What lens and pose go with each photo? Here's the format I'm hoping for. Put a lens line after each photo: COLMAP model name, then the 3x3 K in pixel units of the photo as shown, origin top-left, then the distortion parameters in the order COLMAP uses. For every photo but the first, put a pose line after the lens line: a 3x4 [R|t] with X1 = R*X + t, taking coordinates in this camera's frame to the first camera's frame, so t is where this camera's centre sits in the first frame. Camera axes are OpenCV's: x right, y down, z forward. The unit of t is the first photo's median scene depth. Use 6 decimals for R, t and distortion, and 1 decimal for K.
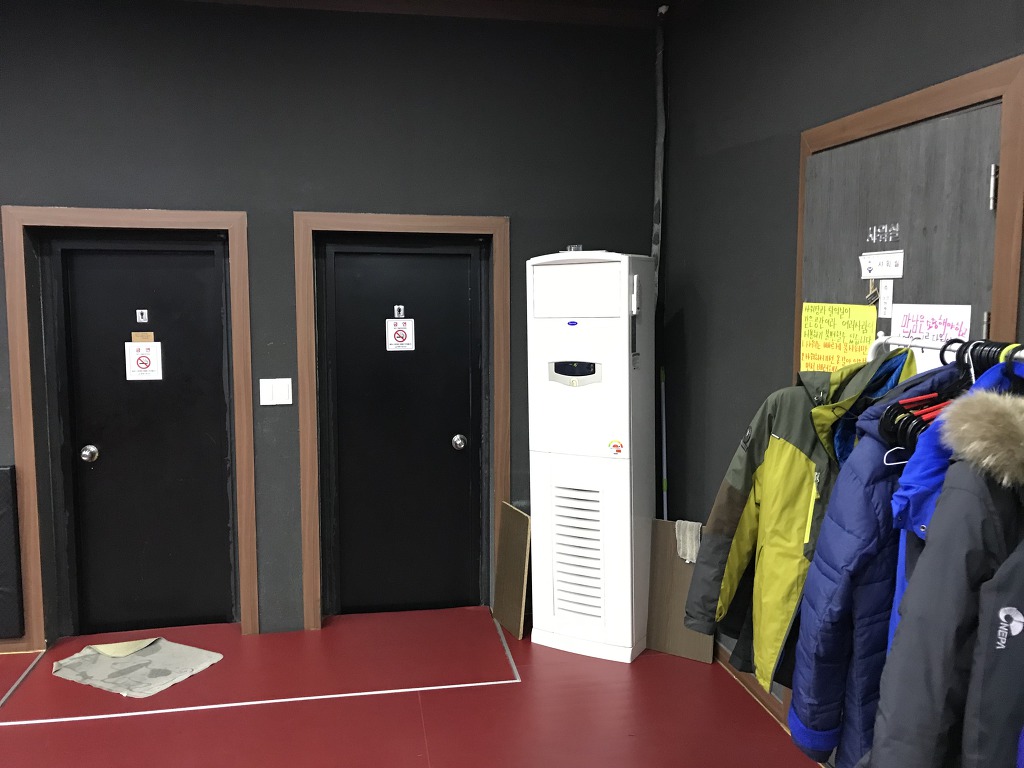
lens RADIAL K [[835.6, 0, 512.5], [0, 835.6, 384.1], [0, 0, 1]] dist [0.039819, -0.022032]
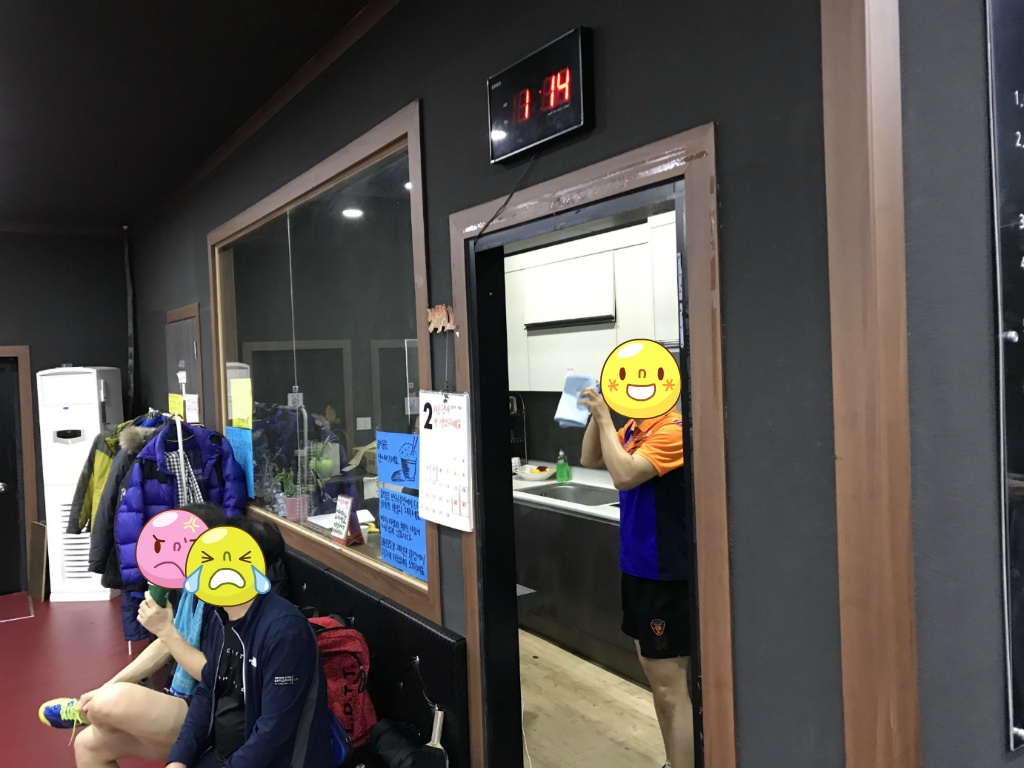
lens RADIAL K [[835.6, 0, 513.6], [0, 835.6, 381.7], [0, 0, 1]] dist [0.039819, -0.022032]
pose [[0.925229, -0.043400, 0.376918, 0.269906], [0.076389, 0.994401, -0.073014, 0.070727], [-0.371639, 0.096347, 0.923365, -0.960522]]
